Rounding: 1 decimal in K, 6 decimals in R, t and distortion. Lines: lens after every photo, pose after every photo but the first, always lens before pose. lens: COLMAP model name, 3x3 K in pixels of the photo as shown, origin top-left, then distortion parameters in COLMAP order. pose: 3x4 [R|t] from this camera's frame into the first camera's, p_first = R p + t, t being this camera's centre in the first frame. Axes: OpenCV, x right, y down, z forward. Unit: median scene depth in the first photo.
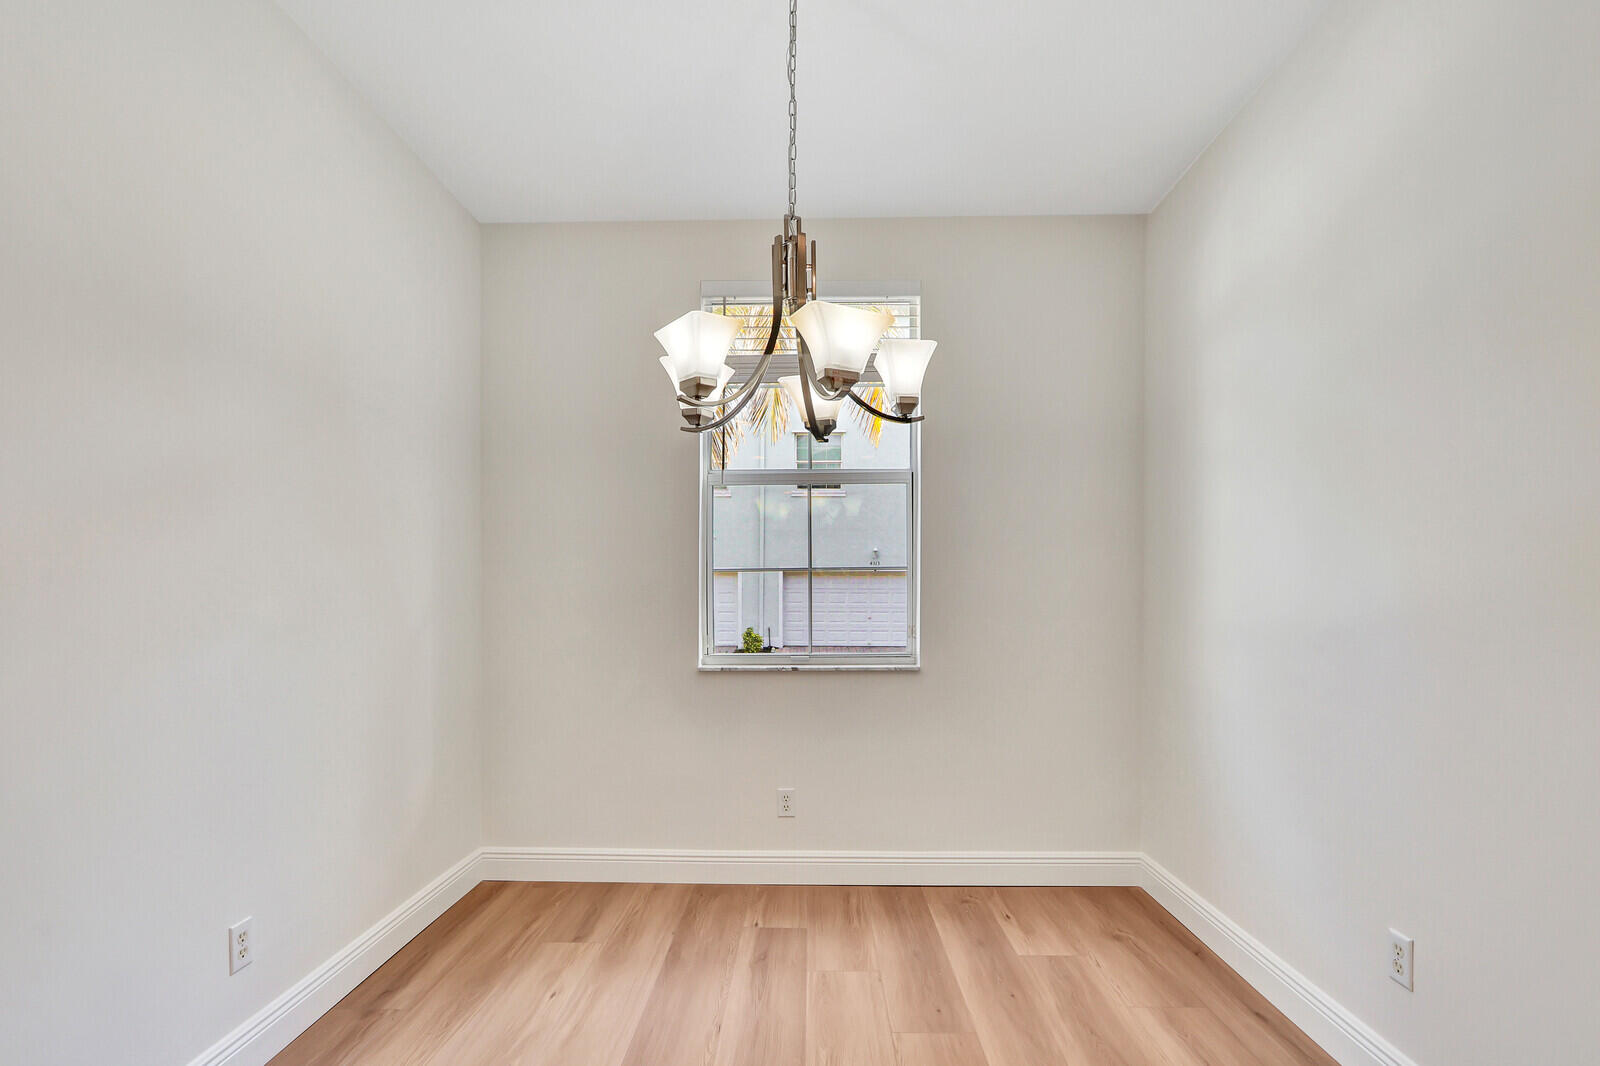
lens RADIAL K [[770.6, 0, 800.4], [0, 770.6, 605.9], [0, 0, 1]] dist [-0.016249, 0.001008]
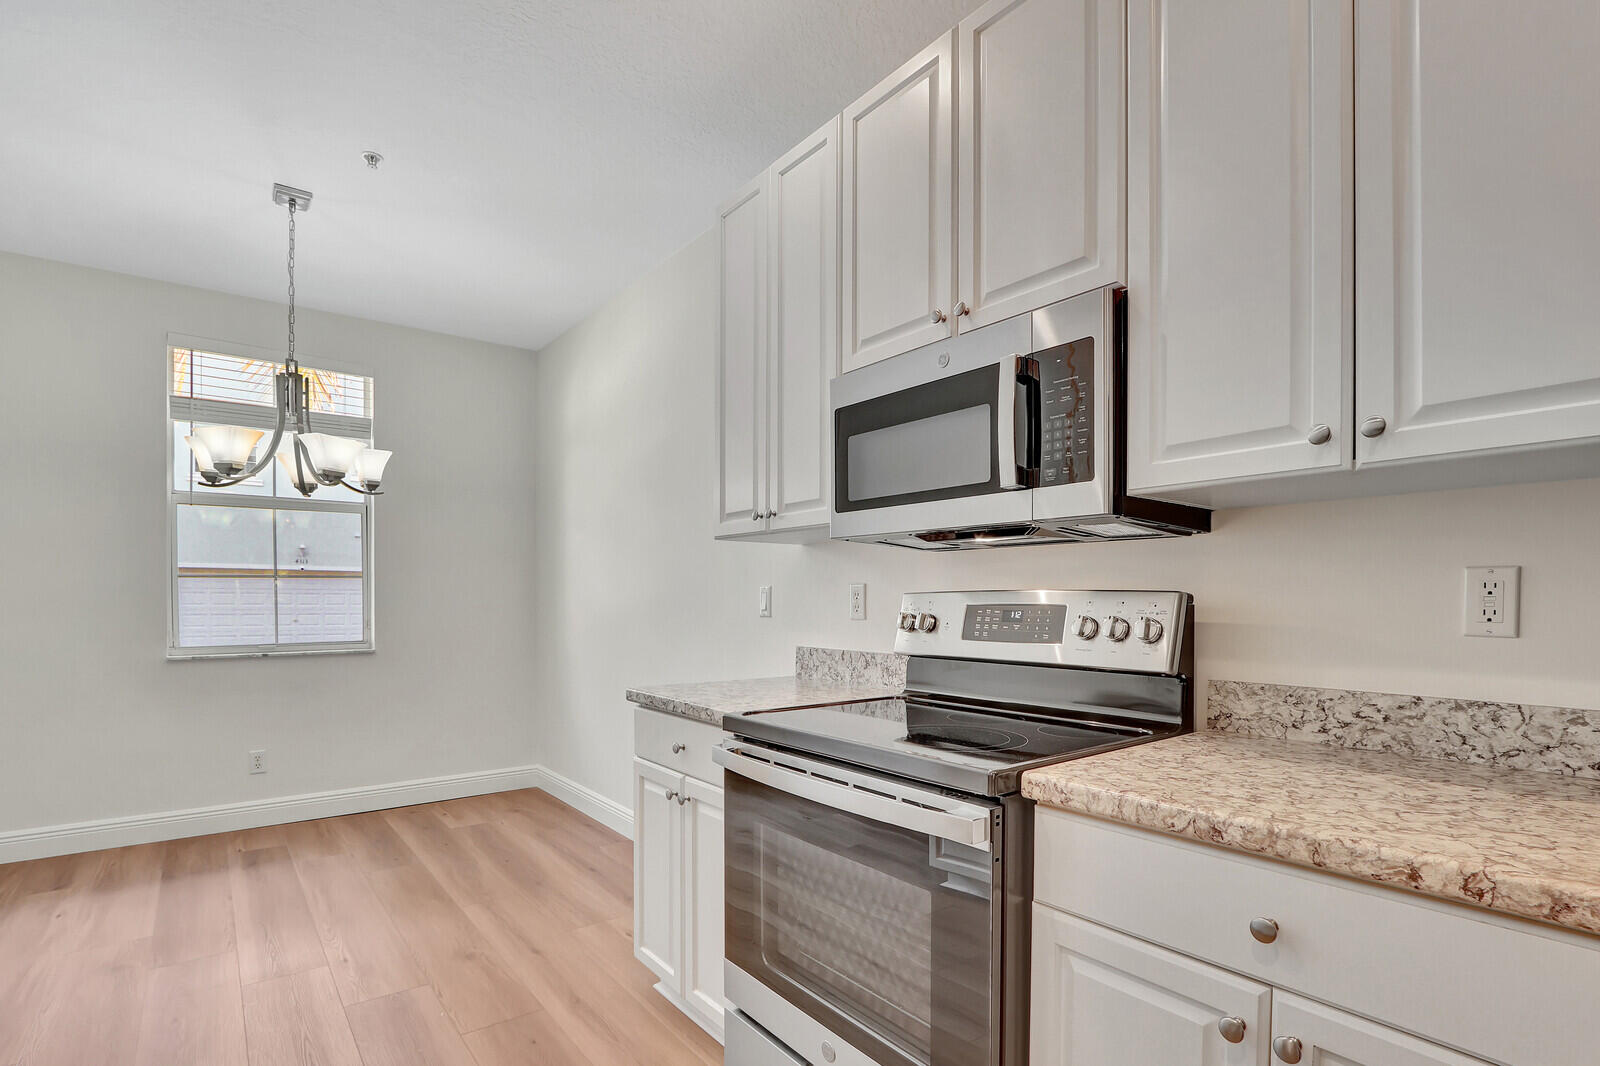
lens RADIAL K [[770.6, 0, 800.4], [0, 770.6, 605.9], [0, 0, 1]] dist [-0.016249, 0.001008]
pose [[0.777075, -0.007503, 0.629363, -0.121729], [0.007973, 0.999966, 0.002077, 0.005481], [-0.629358, 0.003403, 0.777108, -0.569185]]
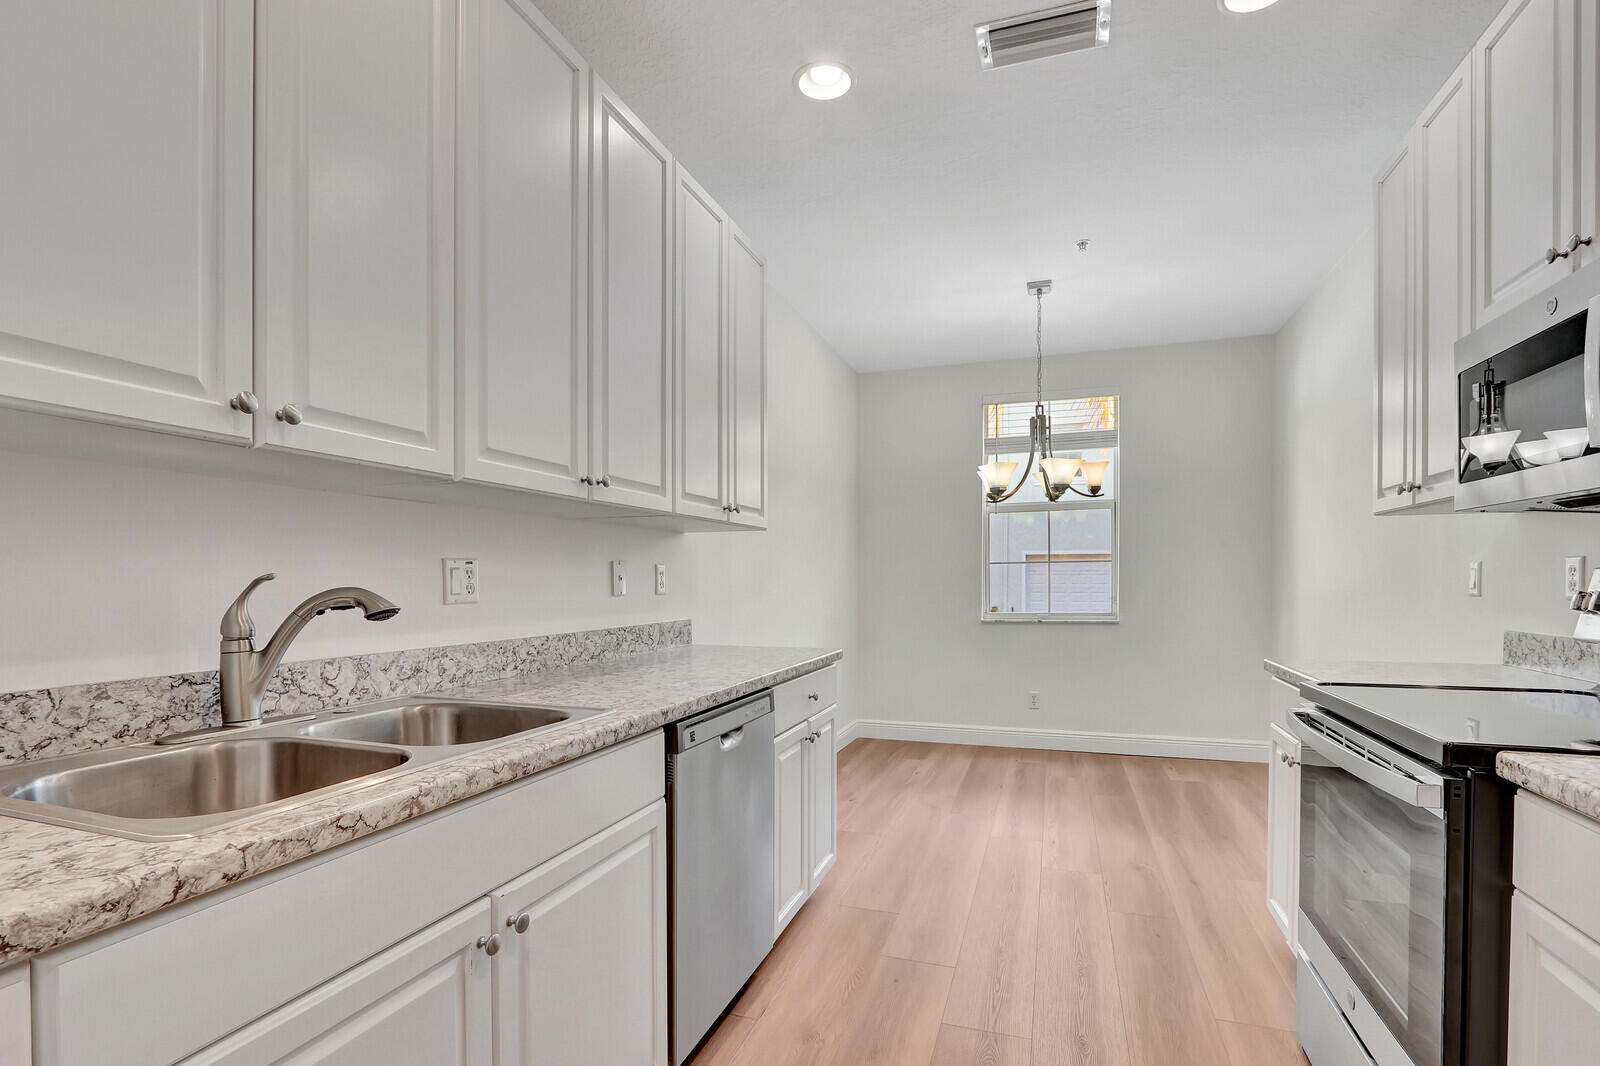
lens RADIAL K [[770.6, 0, 800.4], [0, 770.6, 605.9], [0, 0, 1]] dist [-0.016249, 0.001008]
pose [[0.953989, 0.002682, -0.299830, -0.001455], [0.004174, 0.999744, 0.022224, 0.009541], [0.299813, -0.022453, 0.953734, -0.812782]]
